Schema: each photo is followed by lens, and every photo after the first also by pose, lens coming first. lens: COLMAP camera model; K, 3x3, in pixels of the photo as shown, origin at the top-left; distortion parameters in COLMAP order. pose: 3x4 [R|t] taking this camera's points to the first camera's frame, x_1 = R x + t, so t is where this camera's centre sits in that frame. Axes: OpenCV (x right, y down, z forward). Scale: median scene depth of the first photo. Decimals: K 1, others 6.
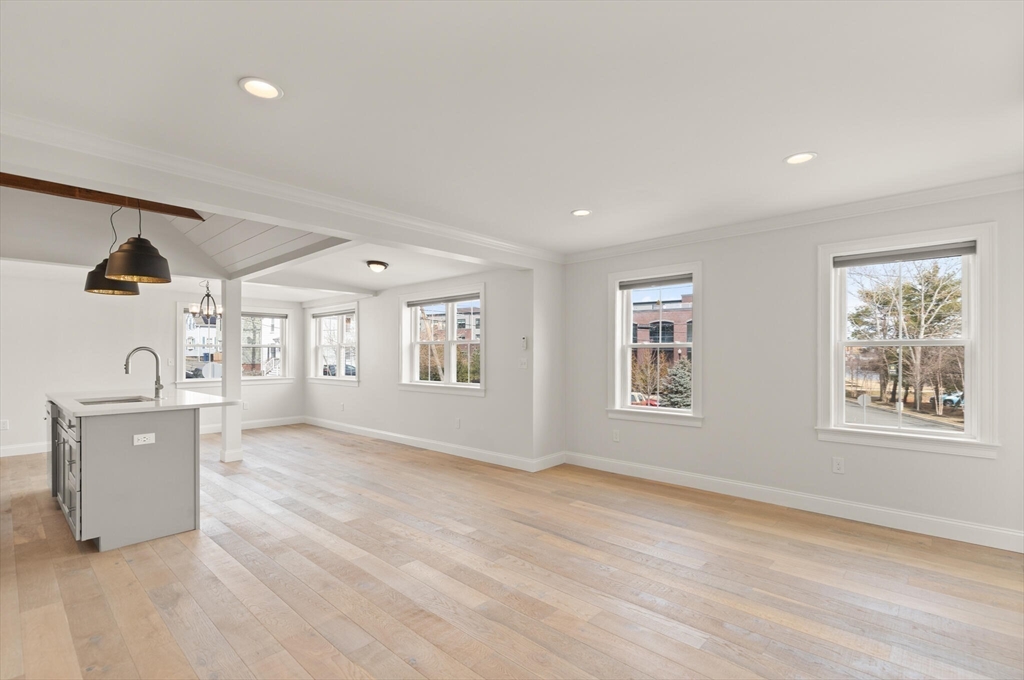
lens RADIAL K [[463.7, 0, 513.3], [0, 463.7, 351.9], [0, 0, 1]] dist [0.002273, -0.000418]
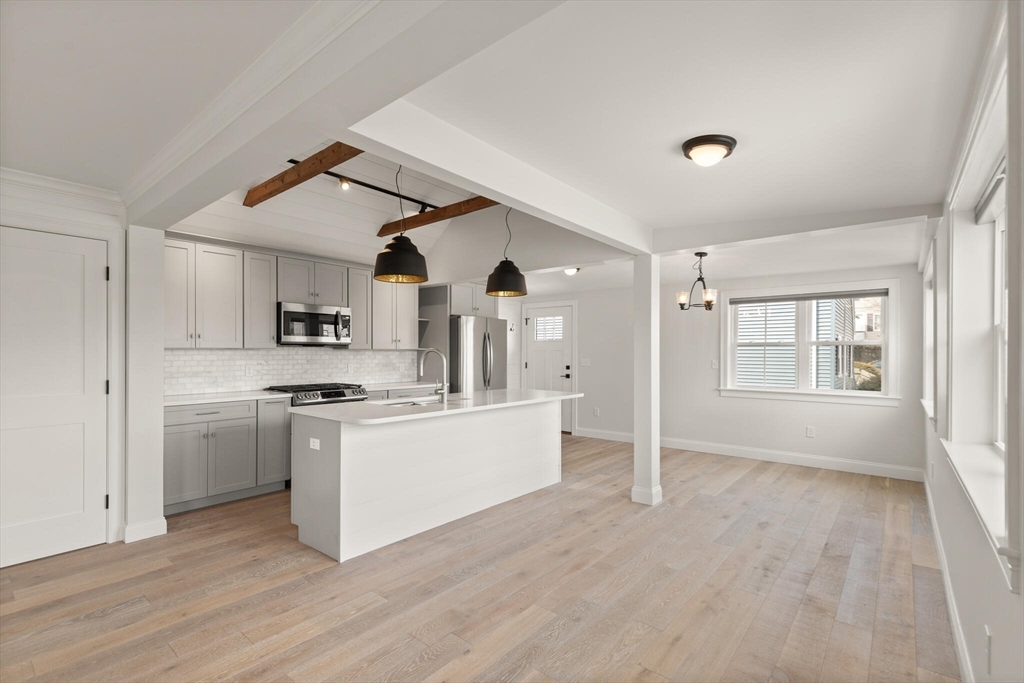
lens RADIAL K [[468.3, 0, 512.6], [0, 468.3, 349.5], [0, 0, 1]] dist [0.003550, 0.000608]
pose [[0.053204, -0.004408, -0.998574, 0.132985], [0.000902, 0.999990, -0.004367, -0.003109], [0.998583, -0.000668, 0.053207, 0.875780]]
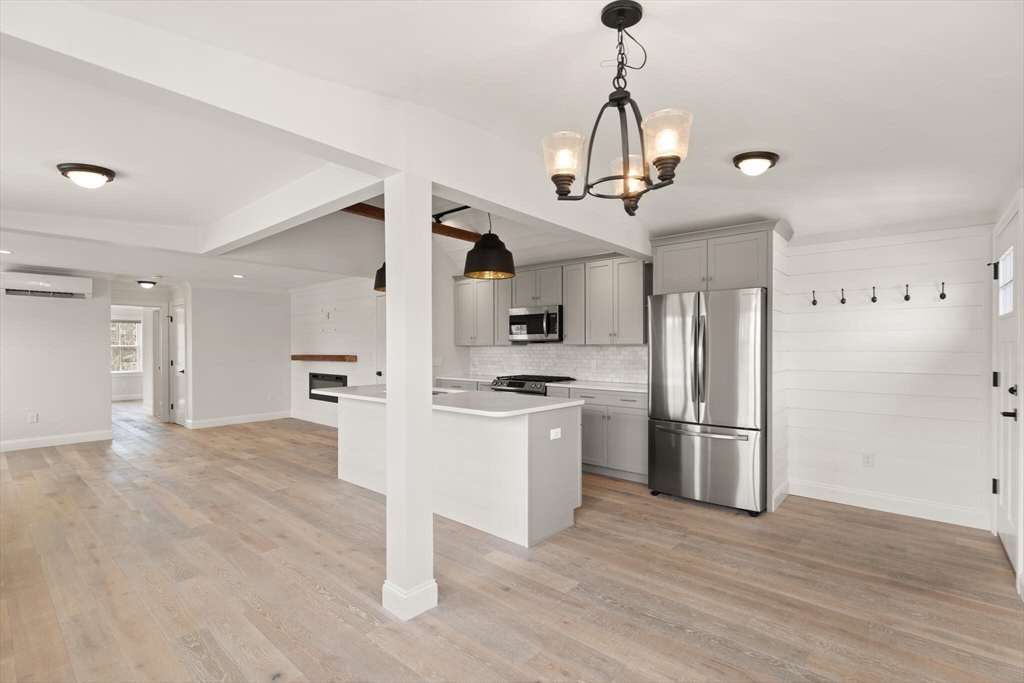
lens RADIAL K [[463.7, 0, 513.3], [0, 463.7, 353.4], [0, 0, 1]] dist [0.002273, -0.000418]
pose [[-0.999375, 0.003010, -0.035223, -0.591984], [0.002702, 0.999958, 0.008802, 0.000339], [0.035248, 0.008701, -0.999341, 1.477335]]
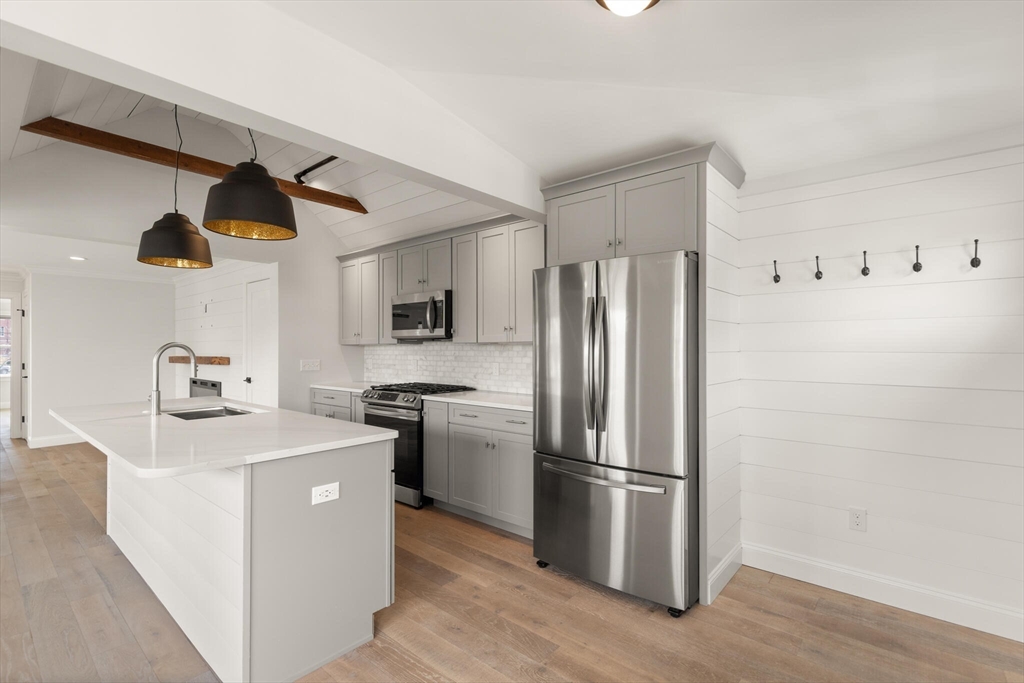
lens RADIAL K [[468.3, 0, 512.6], [0, 468.3, 349.5], [0, 0, 1]] dist [0.003550, 0.000608]
pose [[-0.999139, 0.003767, -0.041322, -0.769172], [0.003739, 0.999993, 0.000741, 0.000799], [0.041325, 0.000586, -0.999146, 1.272310]]
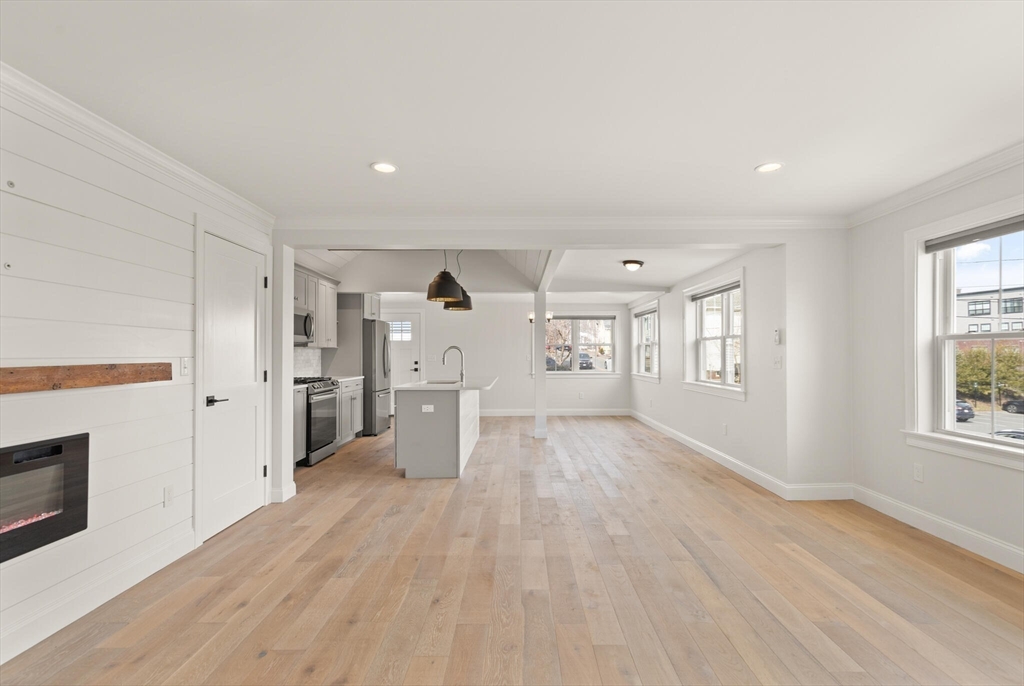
lens RADIAL K [[476.4, 0, 526.9], [0, 476.4, 347.9], [0, 0, 1]] dist [0.002657, -0.000085]
pose [[0.688162, -0.007022, -0.725523, 0.333444], [0.003262, 0.999973, -0.006585, 0.004414], [0.725549, 0.002165, 0.688167, 0.120236]]
